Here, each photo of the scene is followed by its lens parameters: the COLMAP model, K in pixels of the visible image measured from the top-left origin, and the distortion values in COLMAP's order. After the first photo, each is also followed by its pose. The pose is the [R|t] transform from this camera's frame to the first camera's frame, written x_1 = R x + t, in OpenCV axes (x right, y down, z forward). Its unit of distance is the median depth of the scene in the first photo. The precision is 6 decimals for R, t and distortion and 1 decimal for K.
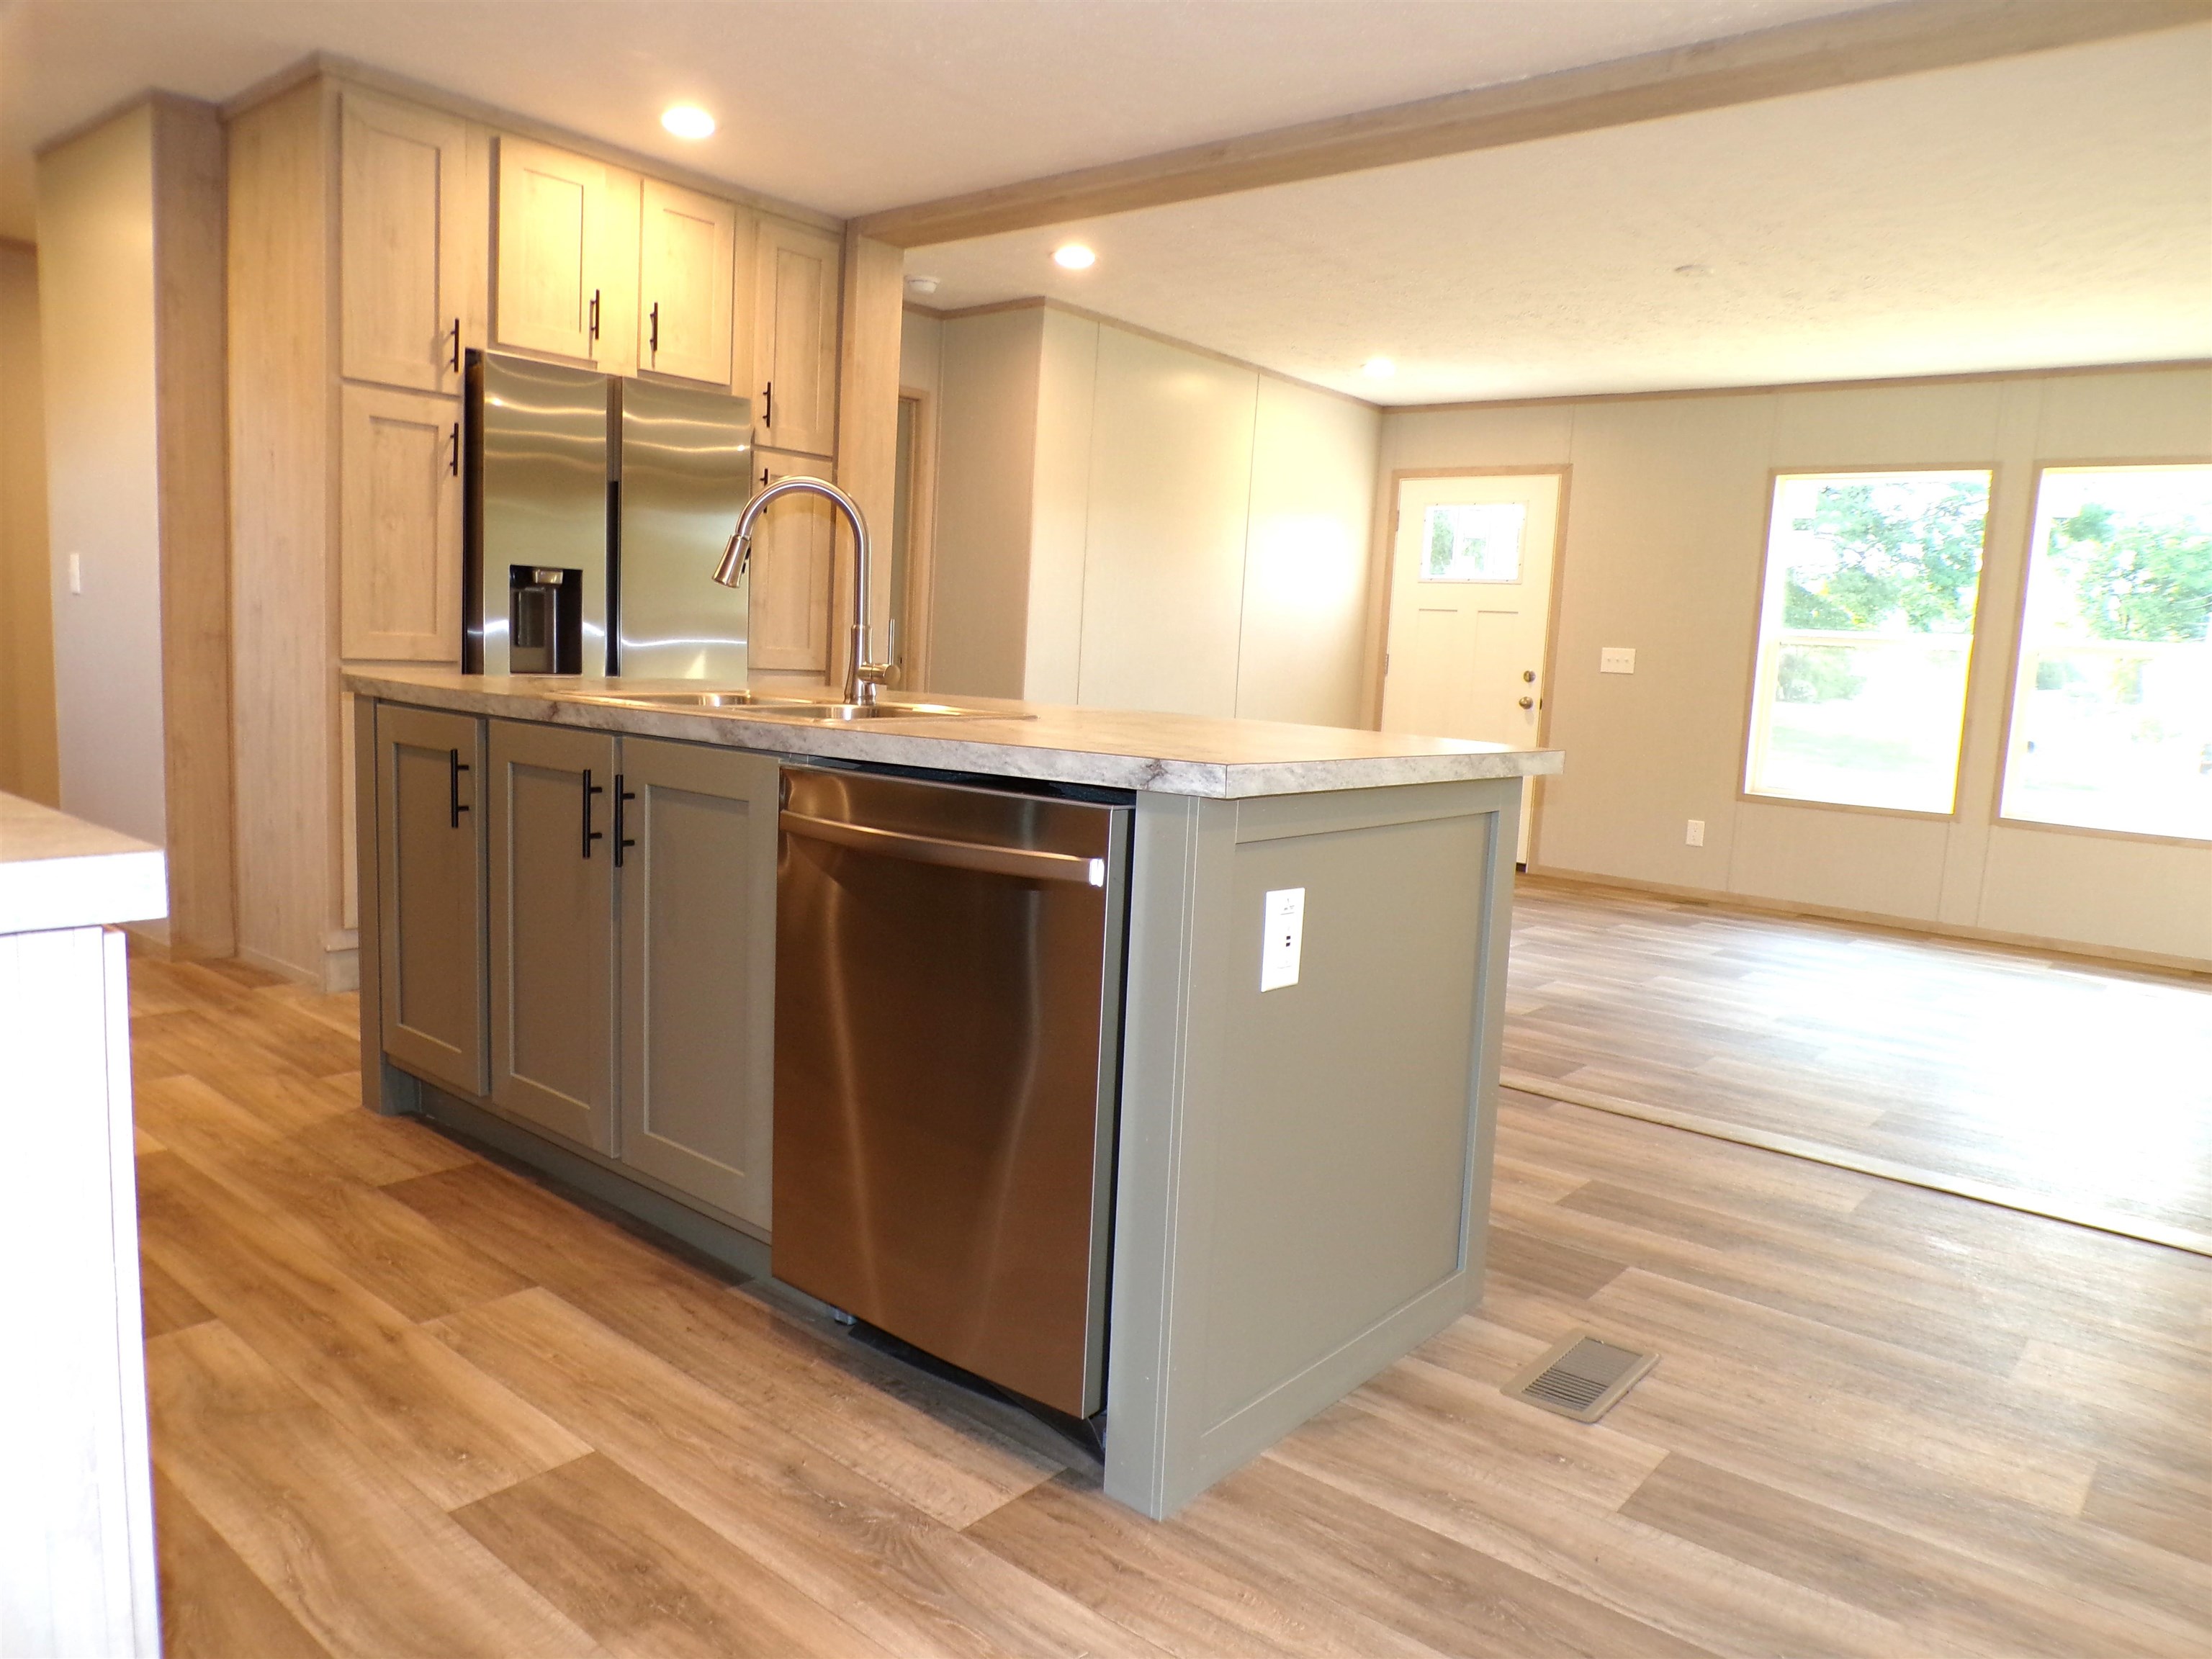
lens RADIAL K [[1495.2, 0, 1106.0], [0, 1495.2, 829.5], [0, 0, 1]] dist [-0.037173, 0.007133]
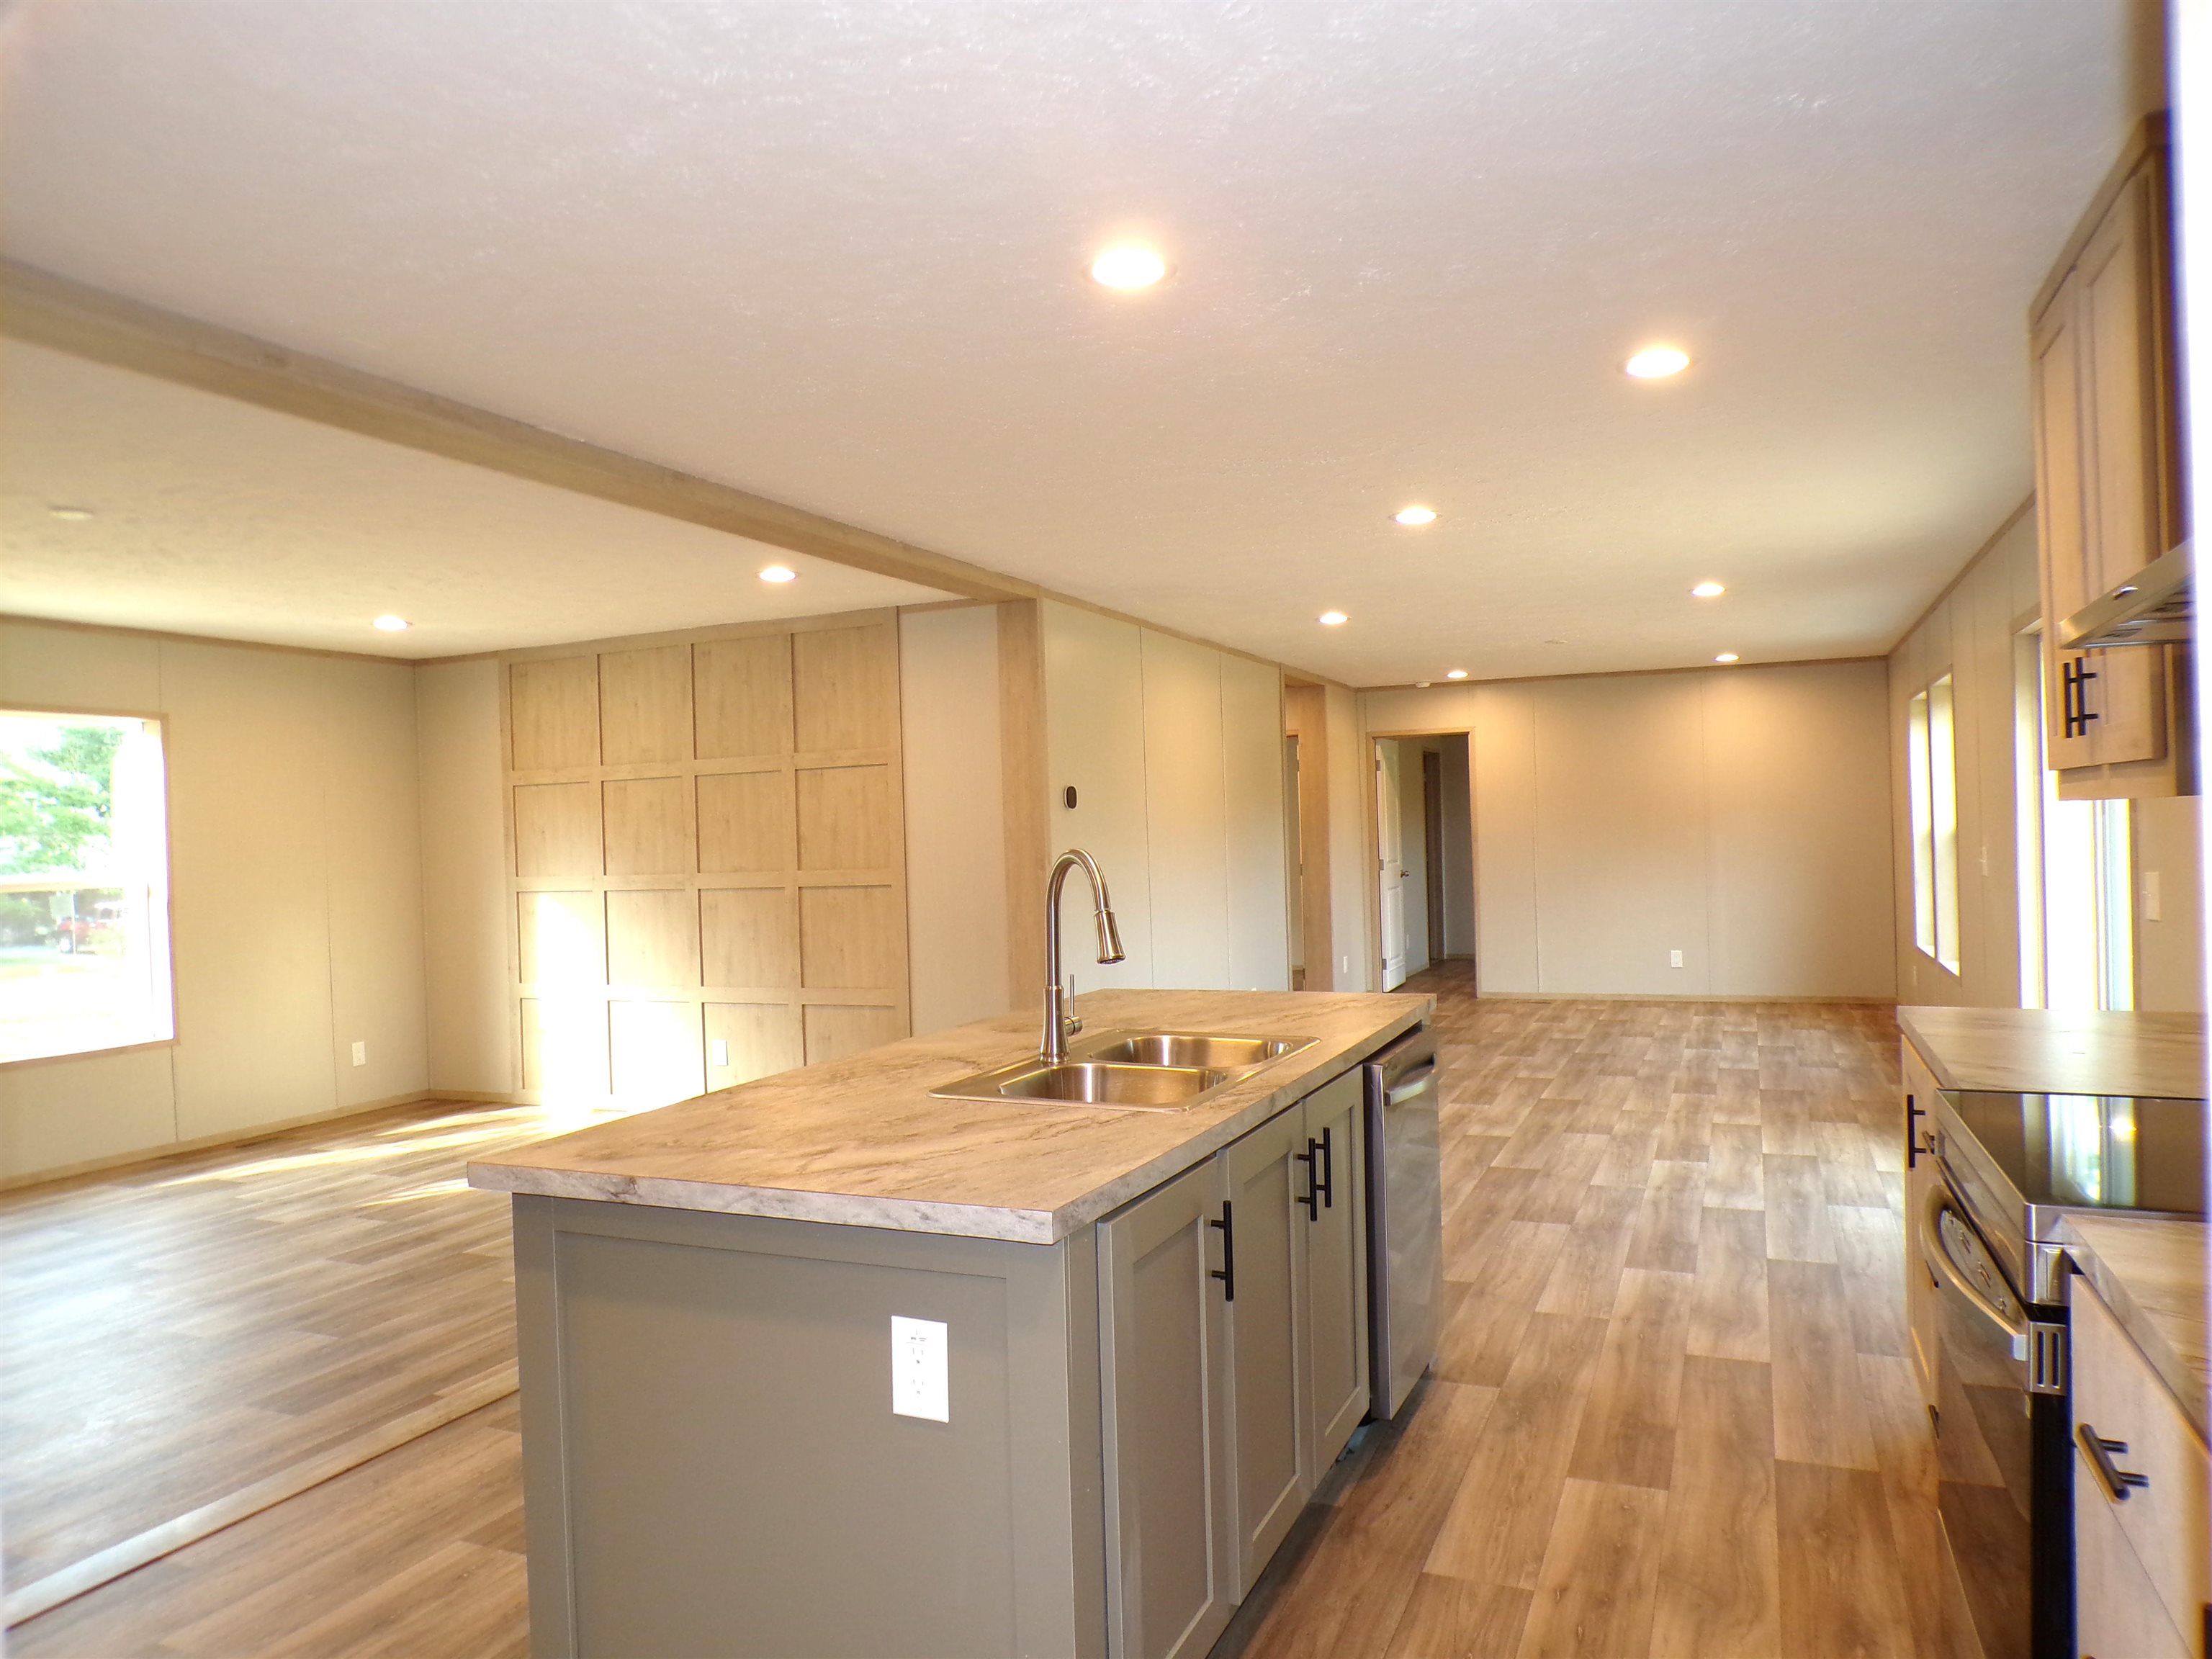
lens RADIAL K [[1495.2, 0, 1106.0], [0, 1495.2, 829.5], [0, 0, 1]] dist [-0.037173, 0.007133]
pose [[-0.282523, -0.044598, 0.958223, -0.642637], [0.134184, 0.987260, 0.085512, -0.180327], [-0.949829, 0.152738, -0.272939, 0.677571]]
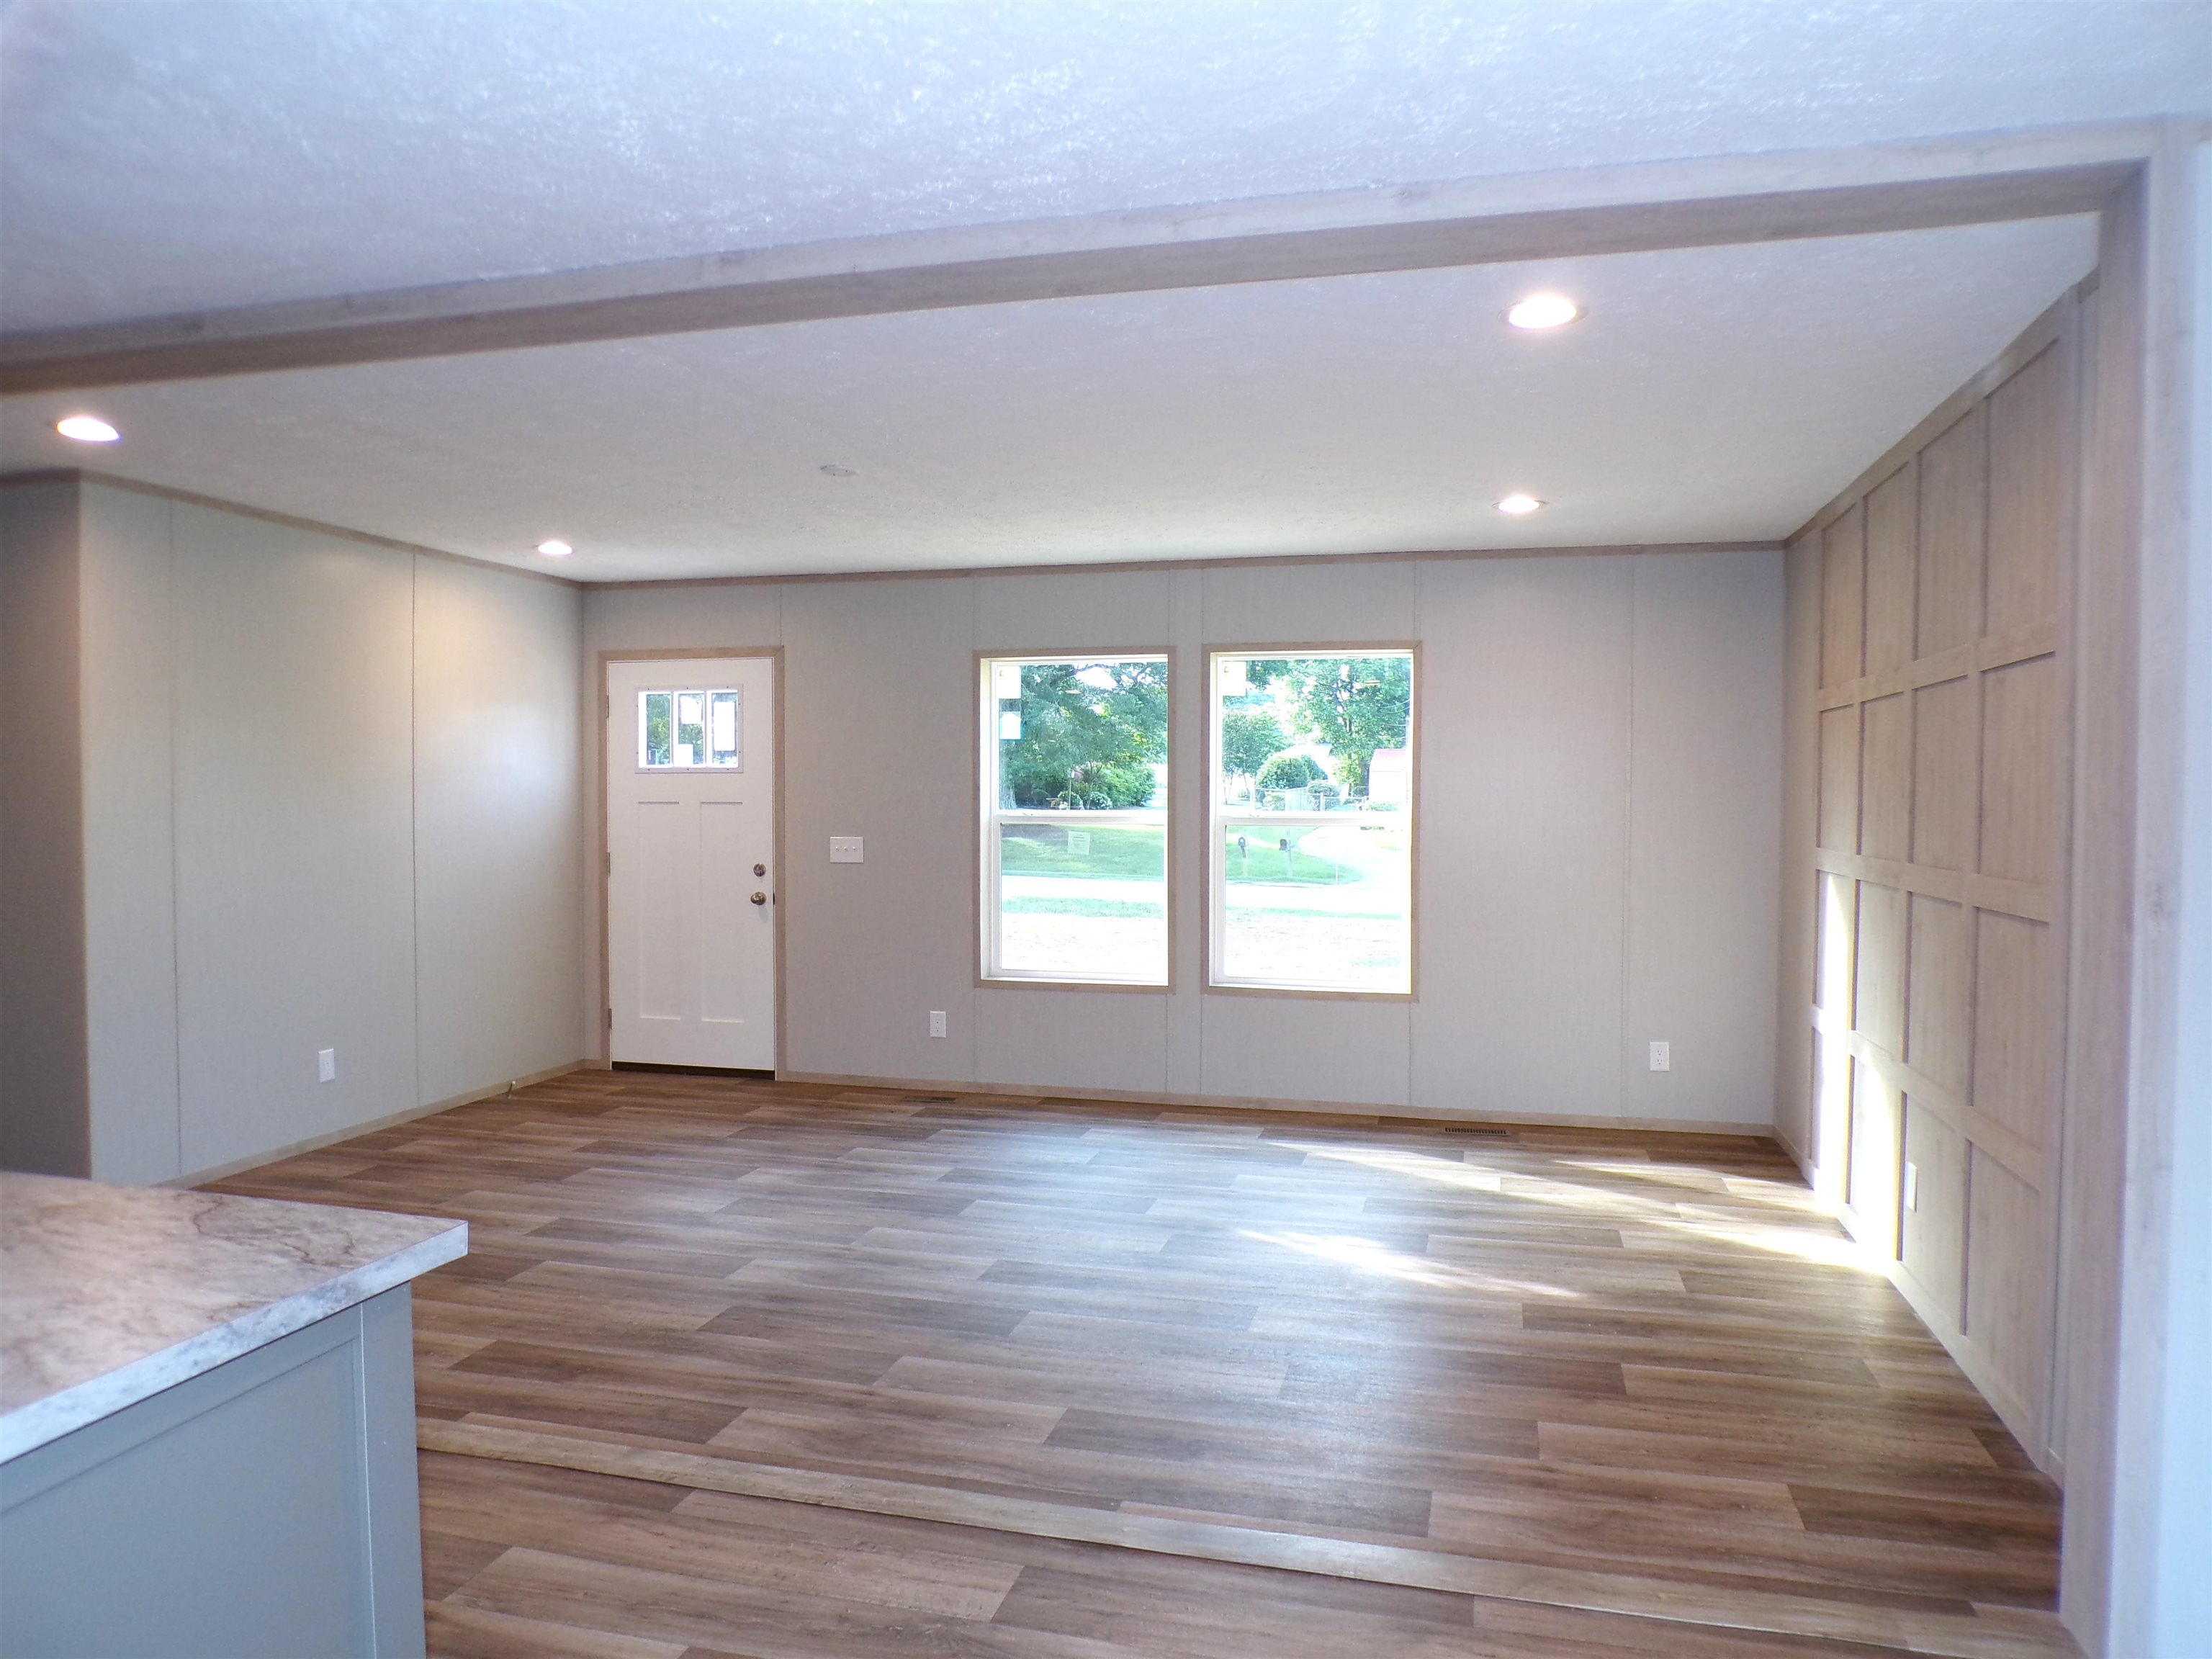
lens RADIAL K [[1495.2, 0, 1106.0], [0, 1495.2, 829.5], [0, 0, 1]] dist [-0.037173, 0.007133]
pose [[0.904501, -0.064971, 0.421494, 0.137270], [0.100116, 0.993057, -0.061770, -0.076084], [-0.414554, 0.098069, 0.904725, 0.095178]]
